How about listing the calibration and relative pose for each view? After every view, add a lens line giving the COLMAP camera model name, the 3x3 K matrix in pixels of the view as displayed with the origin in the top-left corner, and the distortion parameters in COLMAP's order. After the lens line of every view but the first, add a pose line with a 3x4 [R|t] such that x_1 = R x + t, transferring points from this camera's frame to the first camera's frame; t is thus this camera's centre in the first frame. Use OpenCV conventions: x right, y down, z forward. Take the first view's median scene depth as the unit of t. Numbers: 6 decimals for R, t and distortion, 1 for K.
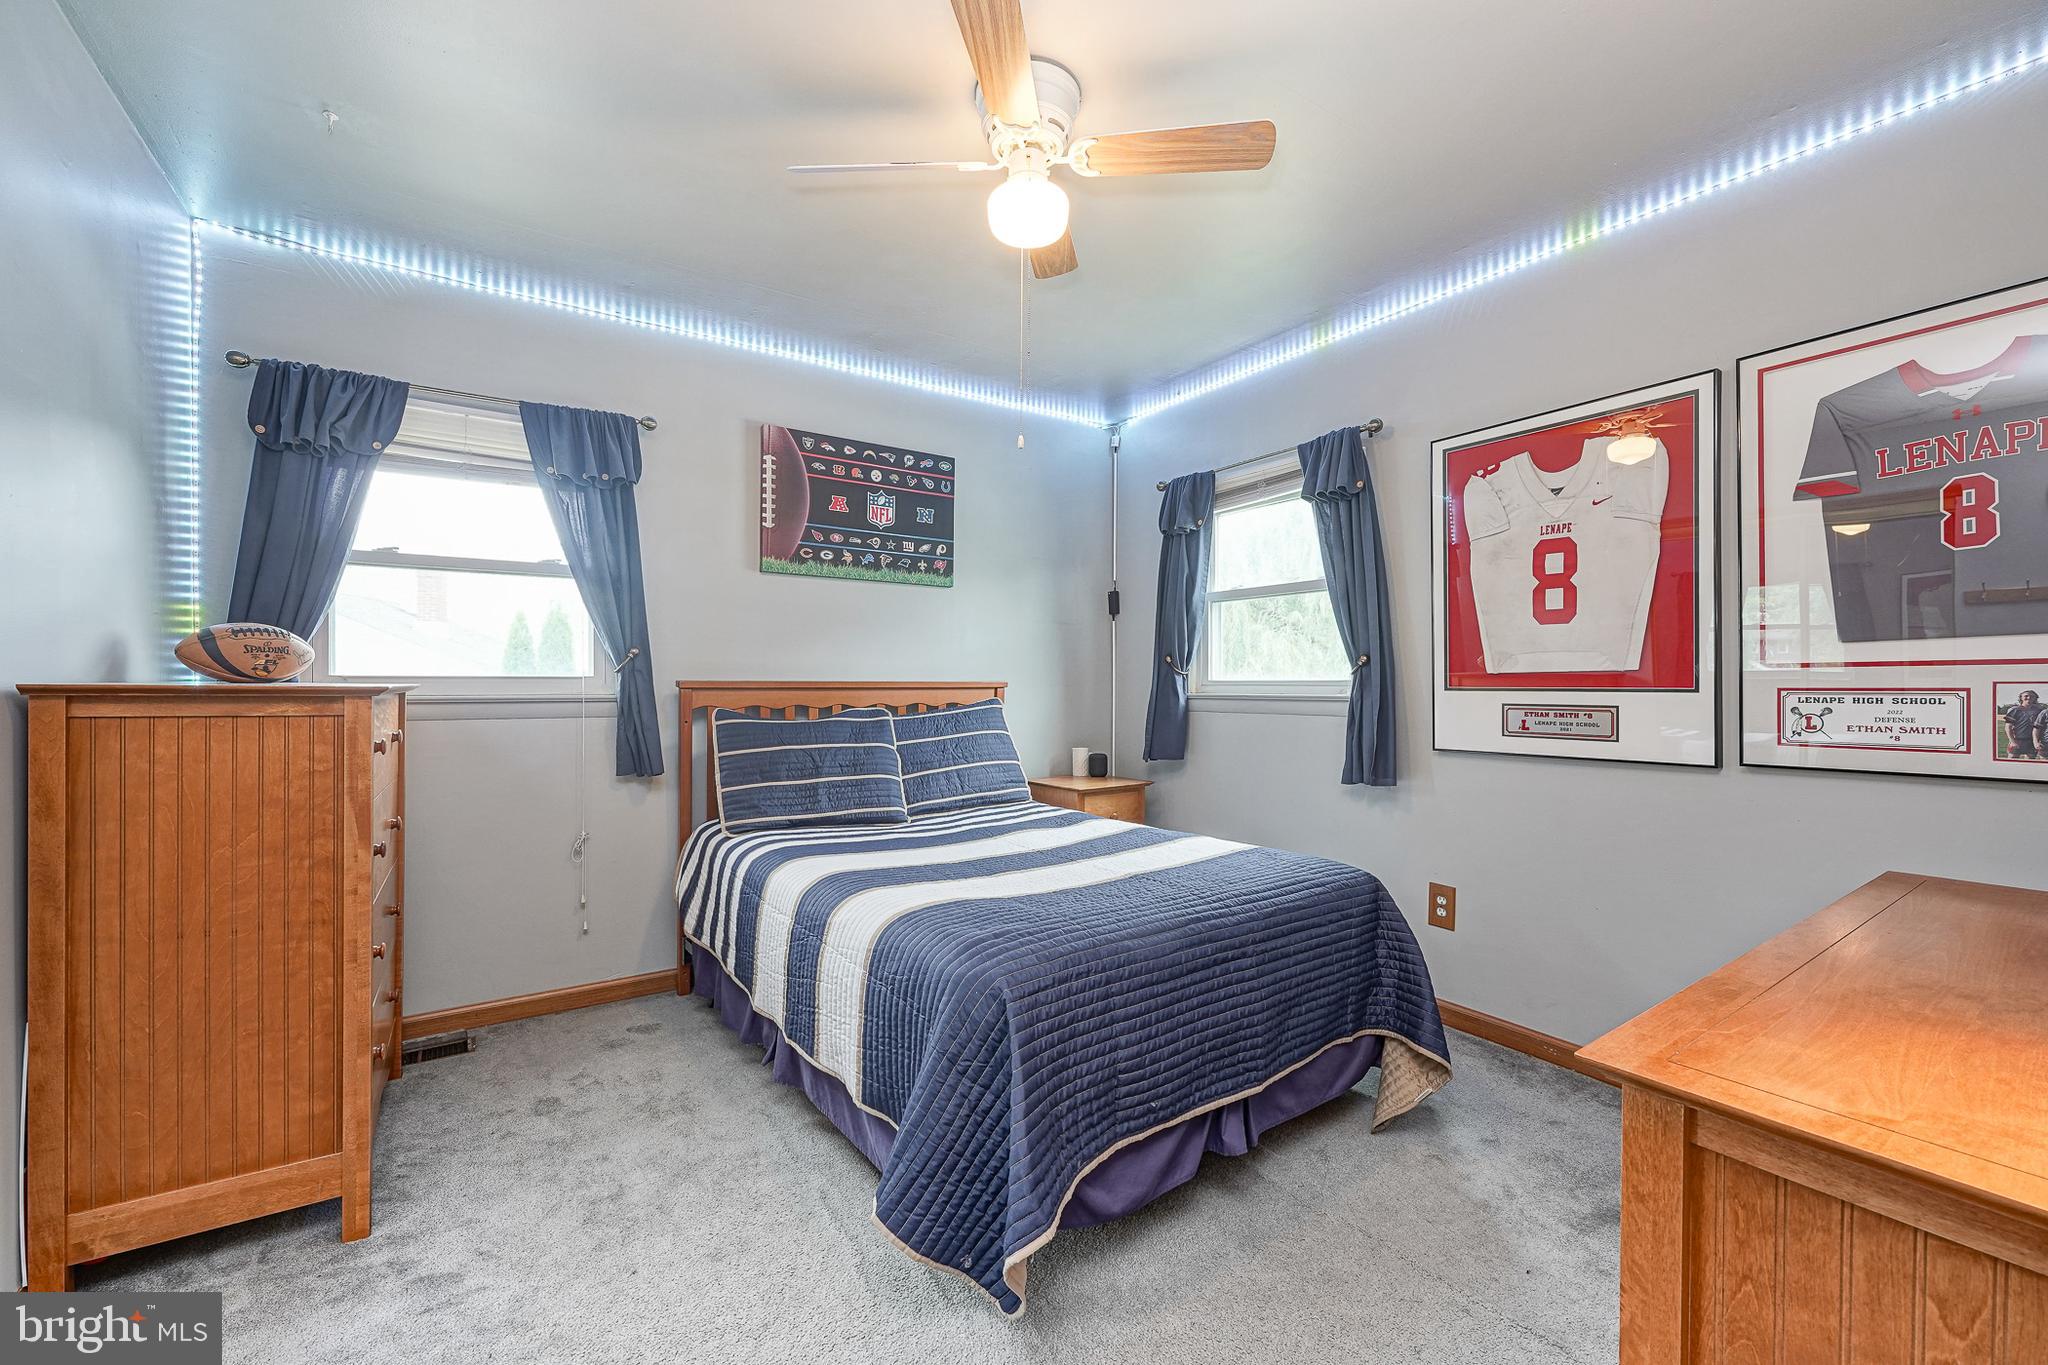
lens RADIAL K [[845.4, 0, 1007.4], [0, 845.4, 690.0], [0, 0, 1]] dist [-0.000881, 0.000177]
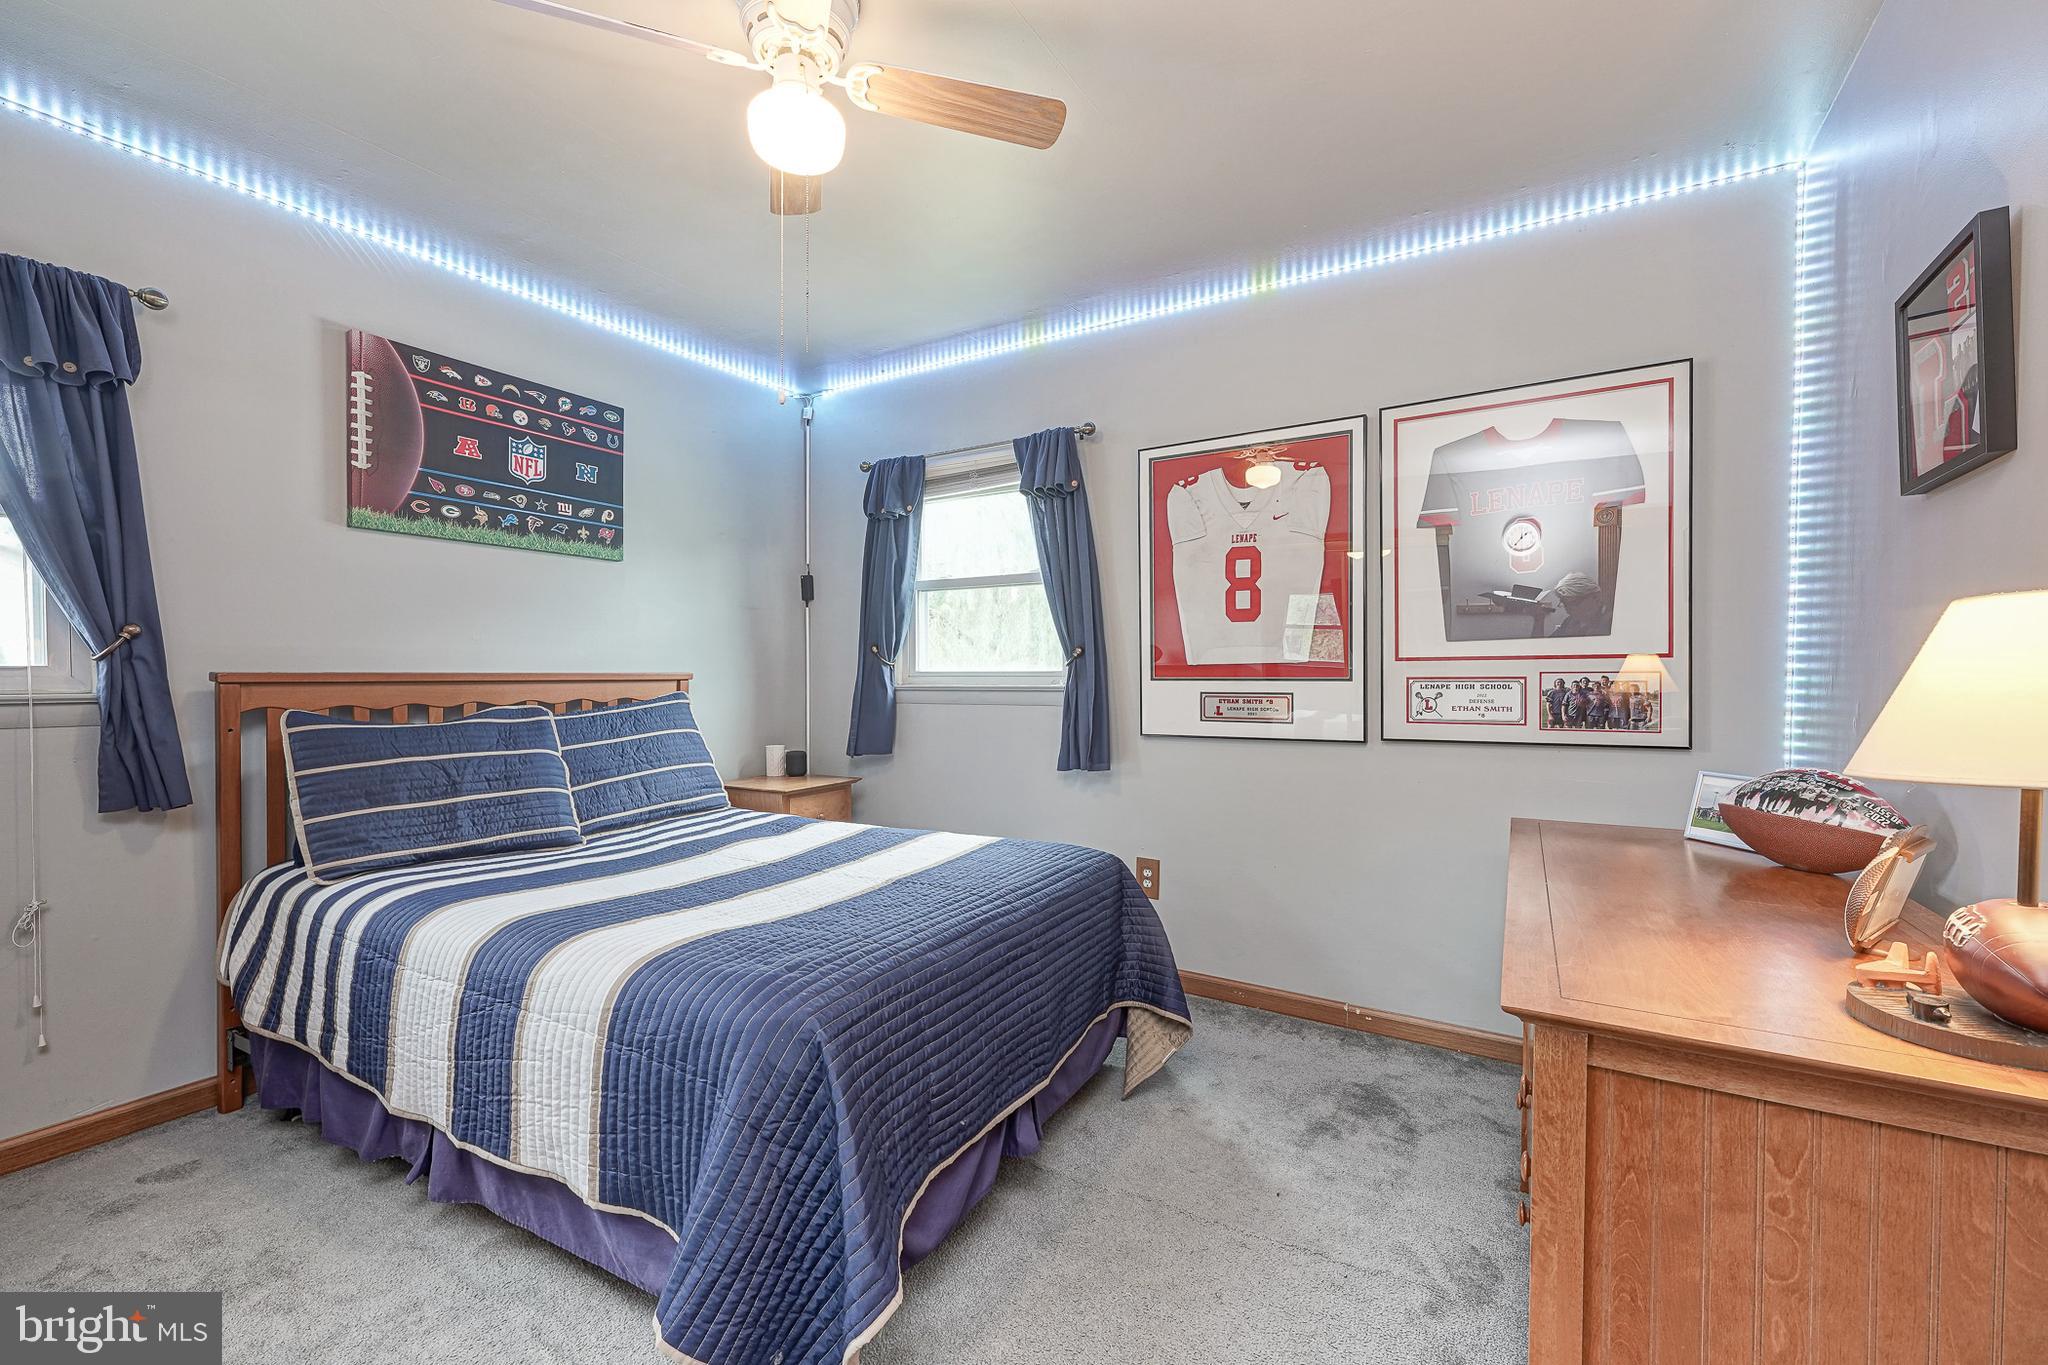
lens RADIAL K [[845.4, 0, 907.2], [0, 845.4, 691.8], [0, 0, 1]] dist [-0.000881, 0.000177]
pose [[0.902203, -0.010988, 0.431171, -0.210442], [0.005528, 0.999888, 0.013915, -0.001576], [-0.431276, -0.010171, 0.902163, 0.136562]]
